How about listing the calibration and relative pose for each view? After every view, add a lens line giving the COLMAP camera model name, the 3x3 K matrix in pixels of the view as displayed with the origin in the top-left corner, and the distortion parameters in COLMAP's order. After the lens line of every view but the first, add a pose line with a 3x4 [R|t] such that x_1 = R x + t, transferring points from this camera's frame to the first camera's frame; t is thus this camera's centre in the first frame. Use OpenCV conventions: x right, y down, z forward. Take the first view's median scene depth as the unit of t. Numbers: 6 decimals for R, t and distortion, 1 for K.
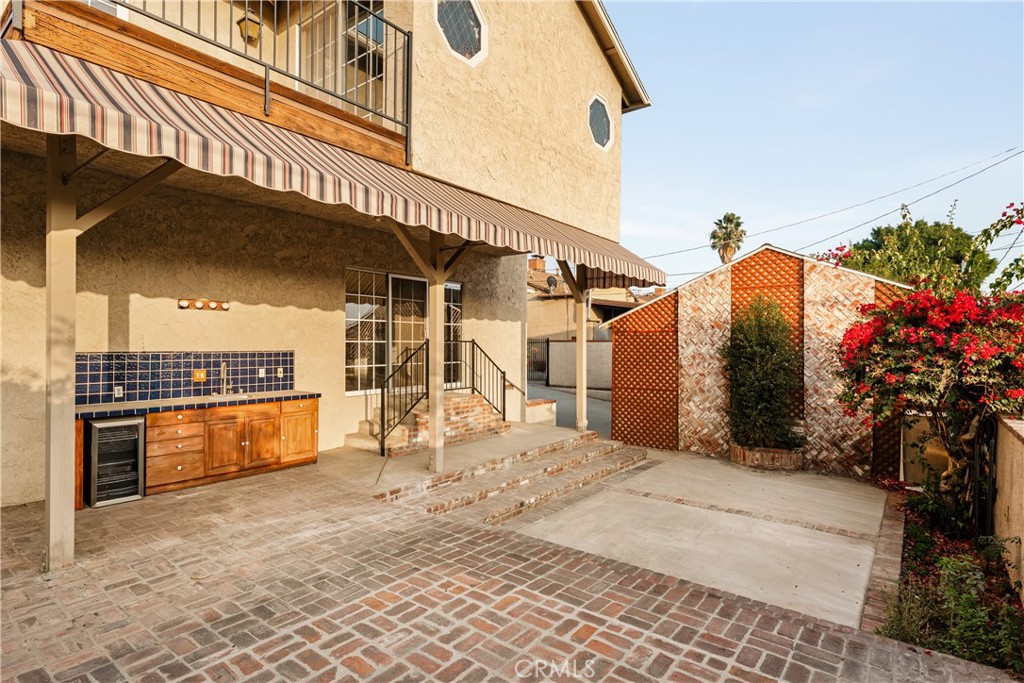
lens RADIAL K [[505.3, 0, 497.3], [0, 505.3, 339.5], [0, 0, 1]] dist [0.003000, 0.000133]
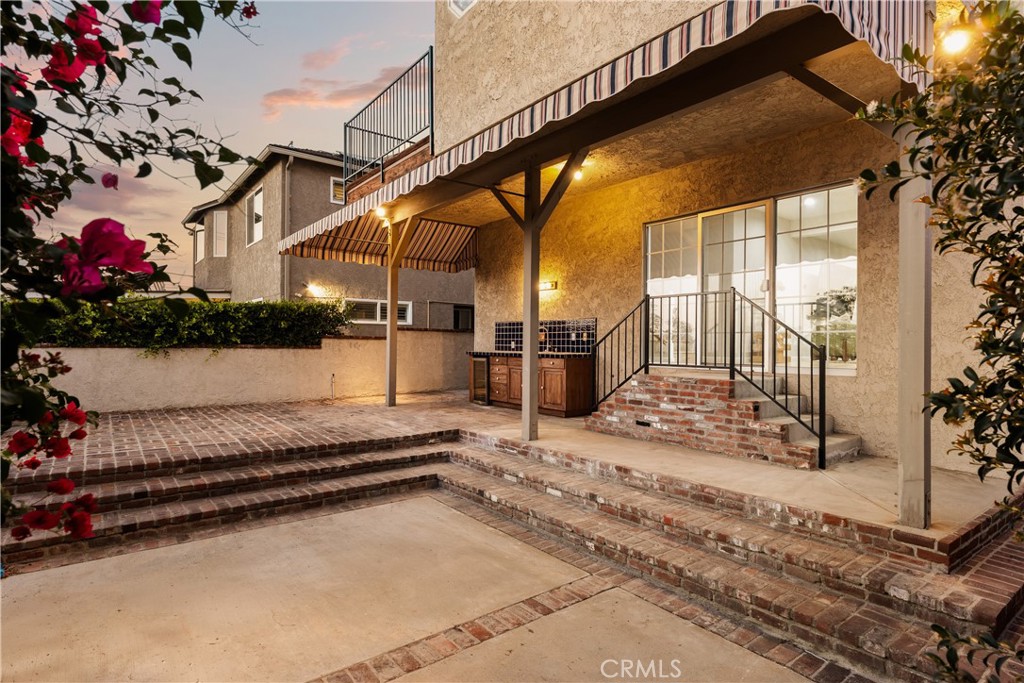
lens RADIAL K [[505.3, 0, 497.3], [0, 505.3, 339.5], [0, 0, 1]] dist [0.003000, 0.000133]
pose [[-0.210757, -0.006315, -0.977518, 0.750968], [0.005029, 0.999959, -0.007544, 0.081288], [0.977525, -0.006506, -0.210717, 1.083594]]
